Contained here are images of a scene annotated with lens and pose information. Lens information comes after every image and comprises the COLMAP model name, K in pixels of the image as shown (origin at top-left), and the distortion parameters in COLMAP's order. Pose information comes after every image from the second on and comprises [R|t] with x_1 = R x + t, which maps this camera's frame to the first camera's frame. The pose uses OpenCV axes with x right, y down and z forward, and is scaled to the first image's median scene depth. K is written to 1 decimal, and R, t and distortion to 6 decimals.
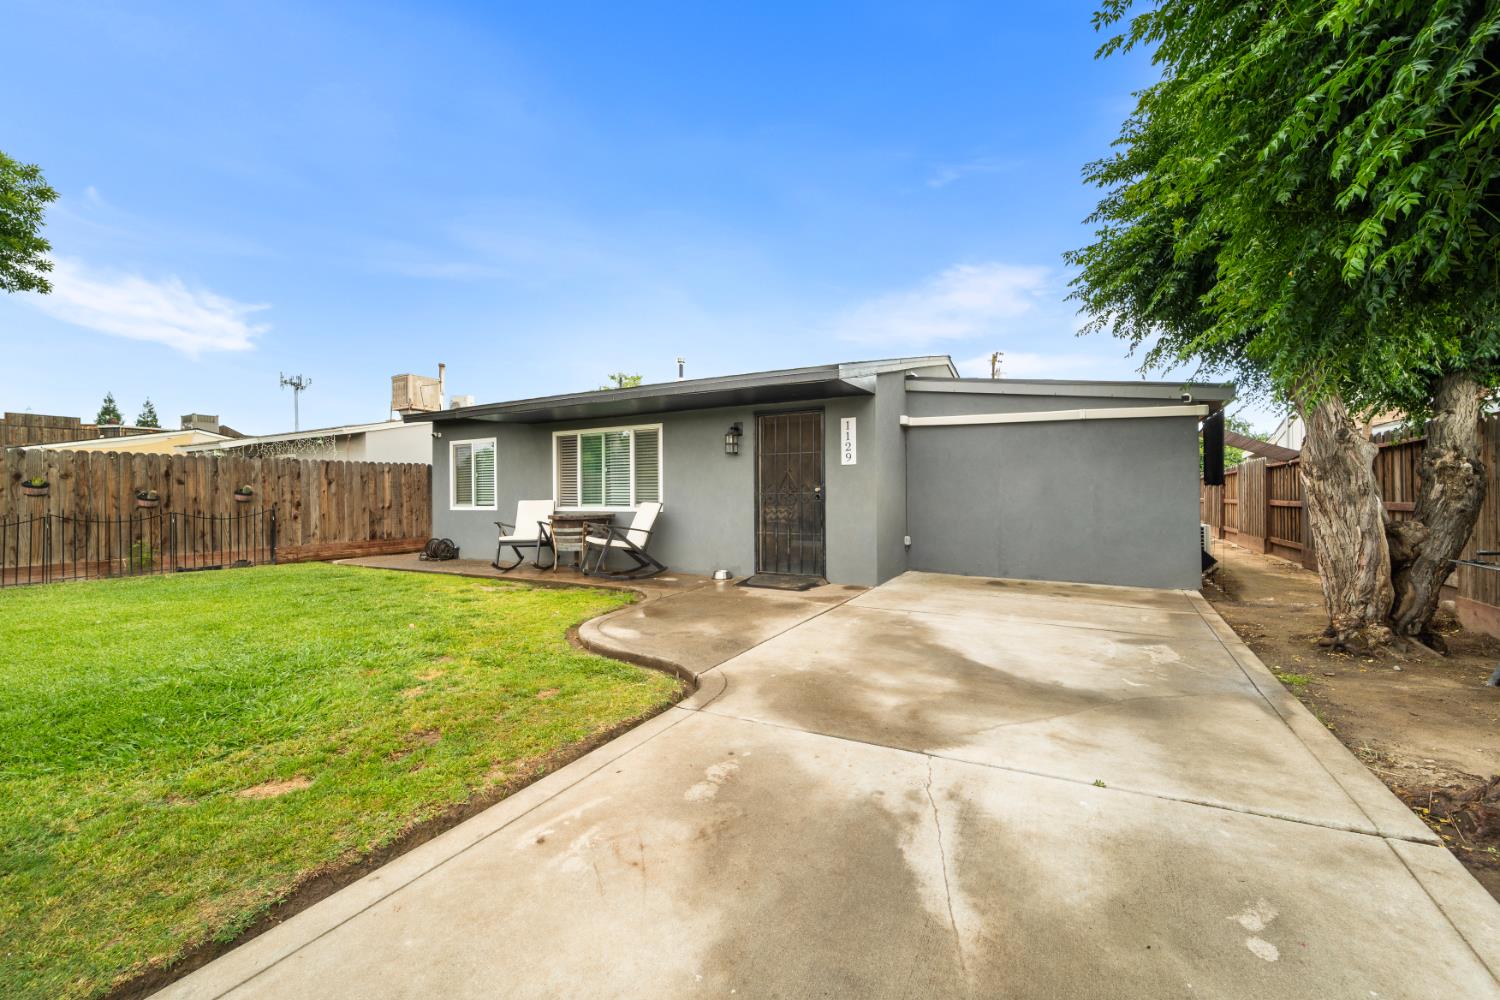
lens RADIAL K [[611.0, 0, 753.7], [0, 611.0, 494.1], [0, 0, 1]] dist [0.002871, 0.000228]
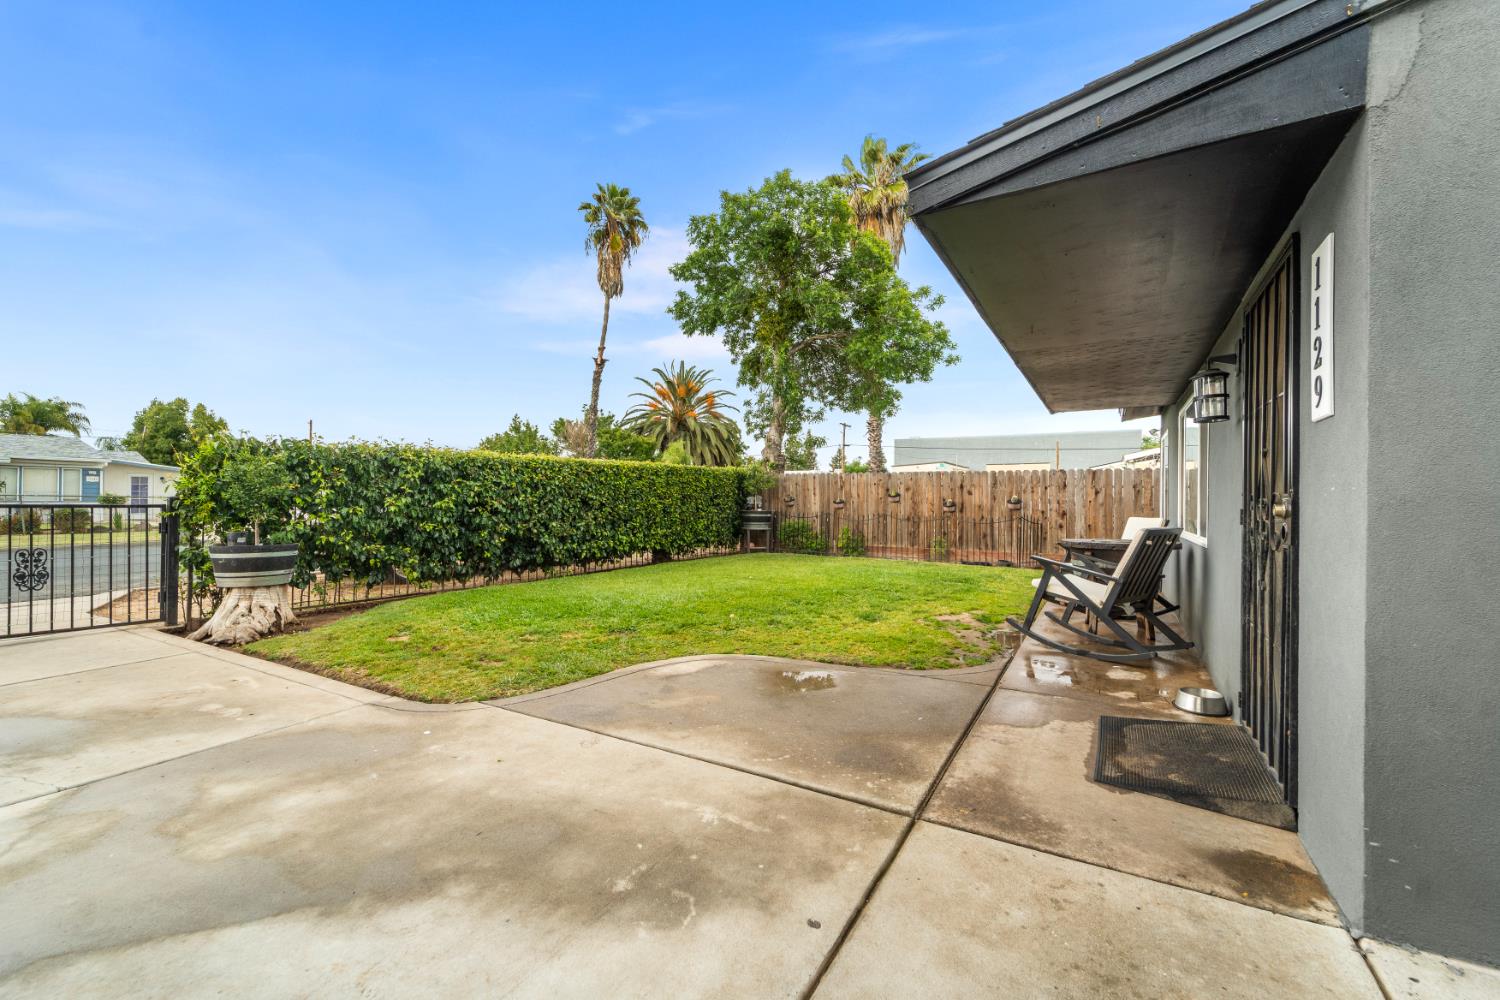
lens RADIAL K [[611.0, 0, 751.0], [0, 611.0, 499.2], [0, 0, 1]] dist [0.002871, 0.000228]
pose [[-0.042132, 0.006570, -0.999090, 0.344278], [-0.012603, 0.999895, 0.007107, -0.009952], [0.999033, 0.012891, -0.042045, 0.611861]]
